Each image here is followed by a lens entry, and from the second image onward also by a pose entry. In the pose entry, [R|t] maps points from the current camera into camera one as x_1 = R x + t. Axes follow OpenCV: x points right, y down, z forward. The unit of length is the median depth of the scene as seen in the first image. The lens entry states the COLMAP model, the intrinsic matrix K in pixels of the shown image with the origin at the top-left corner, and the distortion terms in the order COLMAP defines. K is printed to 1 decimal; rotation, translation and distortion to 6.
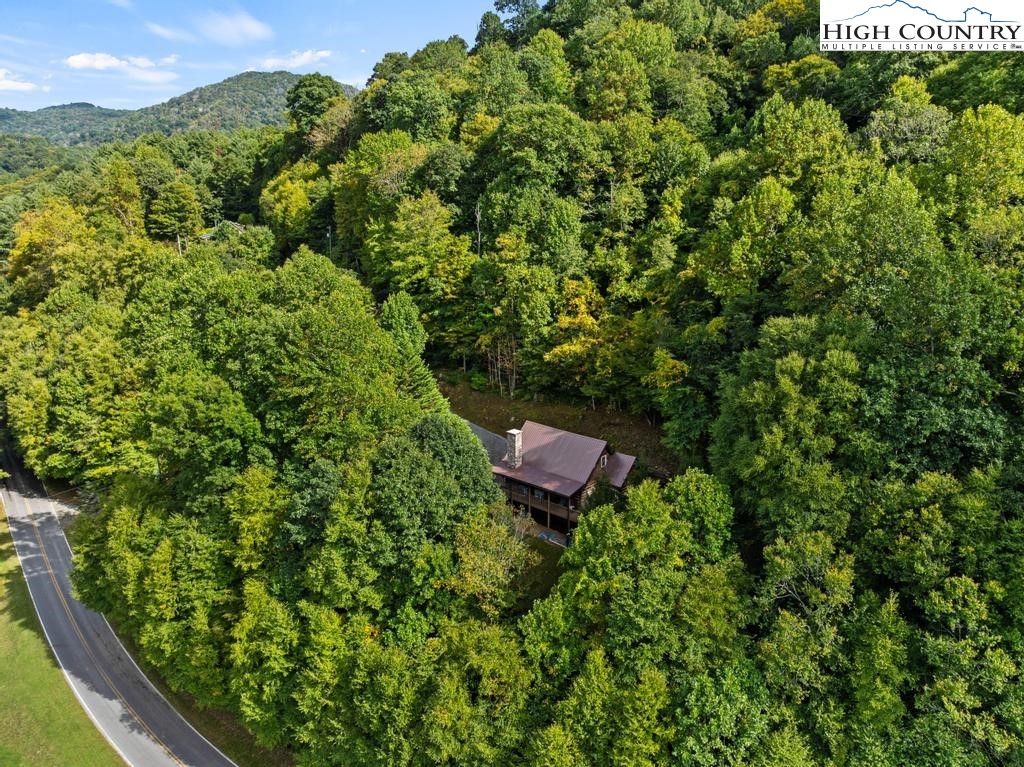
lens RADIAL K [[716.1, 0, 514.2], [0, 716.1, 385.5], [0, 0, 1]] dist [-0.034059, 0.004212]
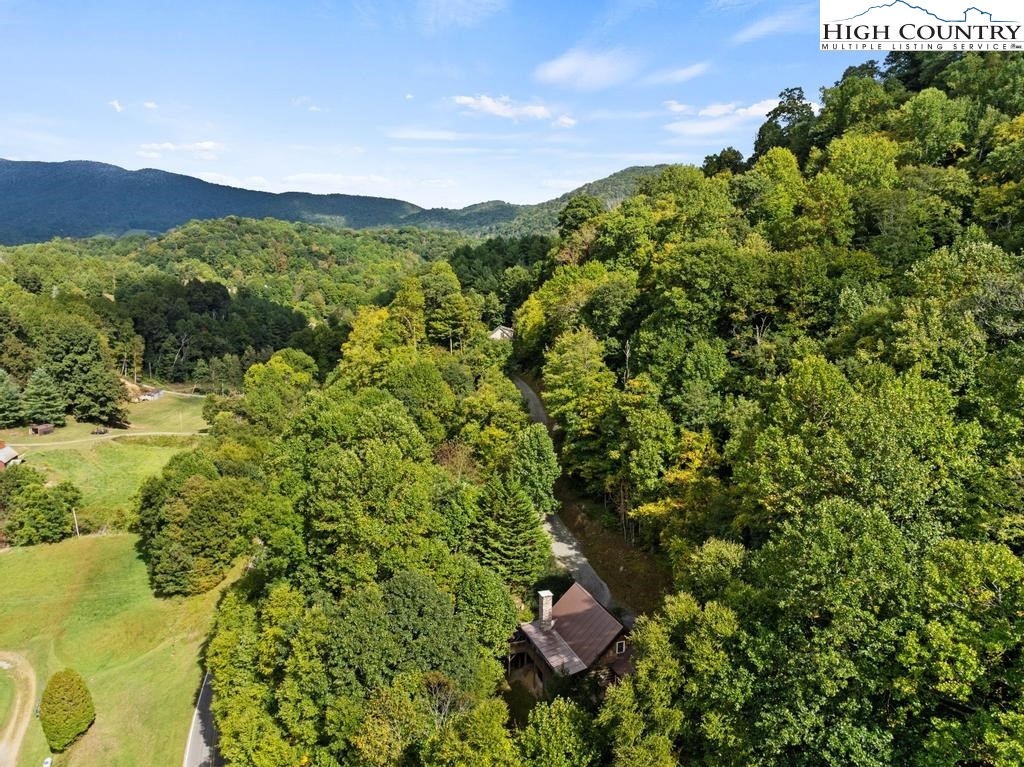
lens RADIAL K [[716.1, 0, 513.6], [0, 716.1, 382.8], [0, 0, 1]] dist [-0.034059, 0.004212]
pose [[0.875801, 0.068086, -0.477847, 0.287444], [-0.121995, 0.989082, -0.082664, -0.094297], [0.467001, 0.130693, 0.874545, 0.062270]]
